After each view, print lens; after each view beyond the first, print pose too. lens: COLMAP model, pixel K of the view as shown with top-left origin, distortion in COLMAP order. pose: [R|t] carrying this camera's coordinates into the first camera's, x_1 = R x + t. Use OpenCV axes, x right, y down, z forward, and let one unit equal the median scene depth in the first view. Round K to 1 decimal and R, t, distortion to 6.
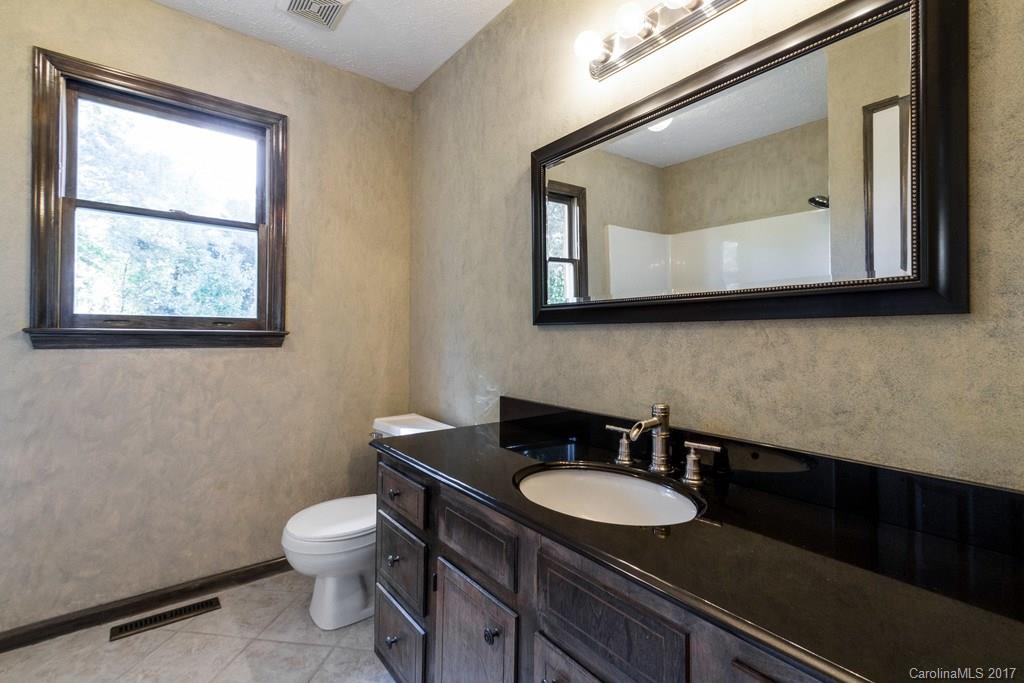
lens RADIAL K [[465.4, 0, 512.5], [0, 465.4, 324.6], [0, 0, 1]] dist [0.001353, 0.000144]
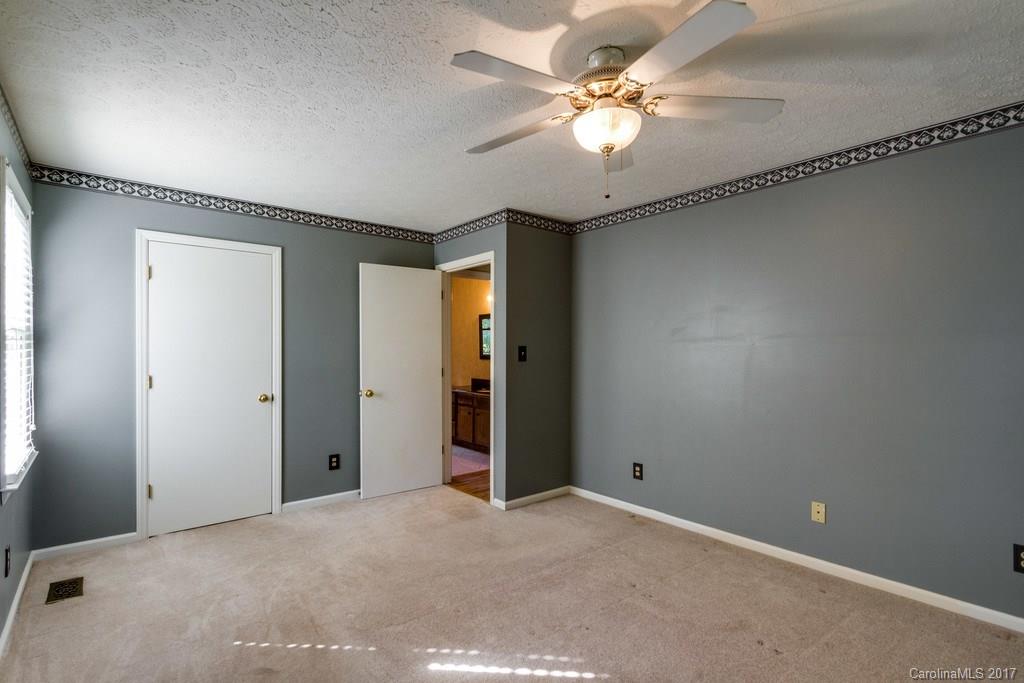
lens RADIAL K [[489.5, 0, 516.3], [0, 489.5, 338.0], [0, 0, 1]] dist [0.003019, 0.000624]
pose [[0.998997, -0.010357, 0.043568, 0.253659], [0.010383, 0.999946, -0.000367, -0.257904], [-0.043562, 0.000819, 0.999050, -4.529704]]
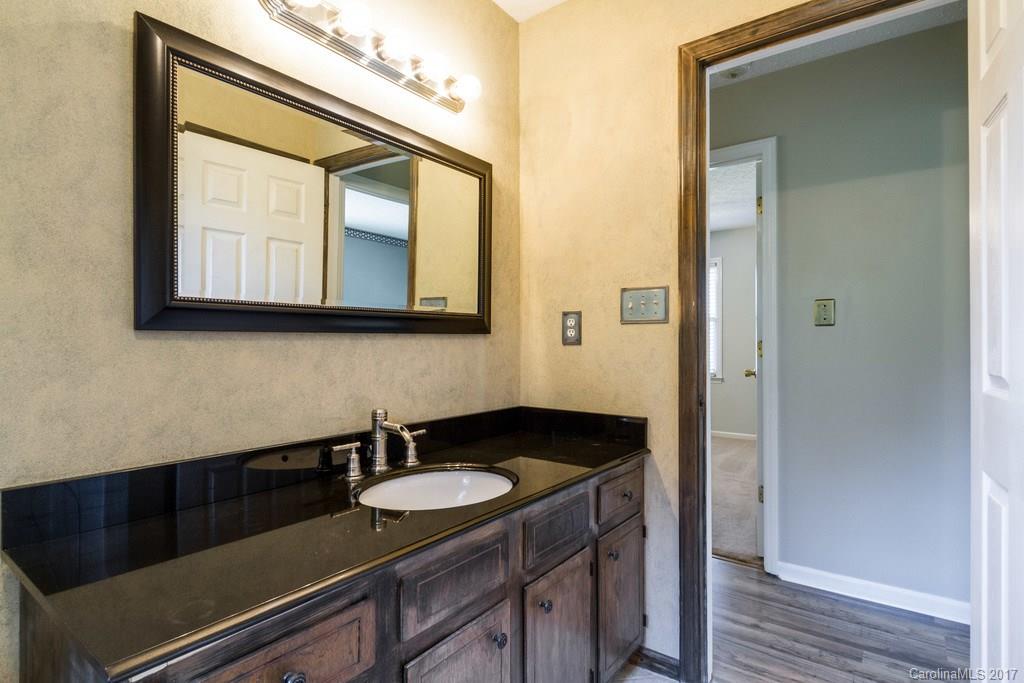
lens RADIAL K [[489.5, 0, 516.3], [0, 489.5, 338.0], [0, 0, 1]] dist [0.003019, 0.000624]
pose [[-0.248653, 0.001741, 0.968591, -0.908783], [-0.026045, 0.999625, -0.008483, 0.006954], [-0.968242, -0.027336, -0.248514, 1.031925]]
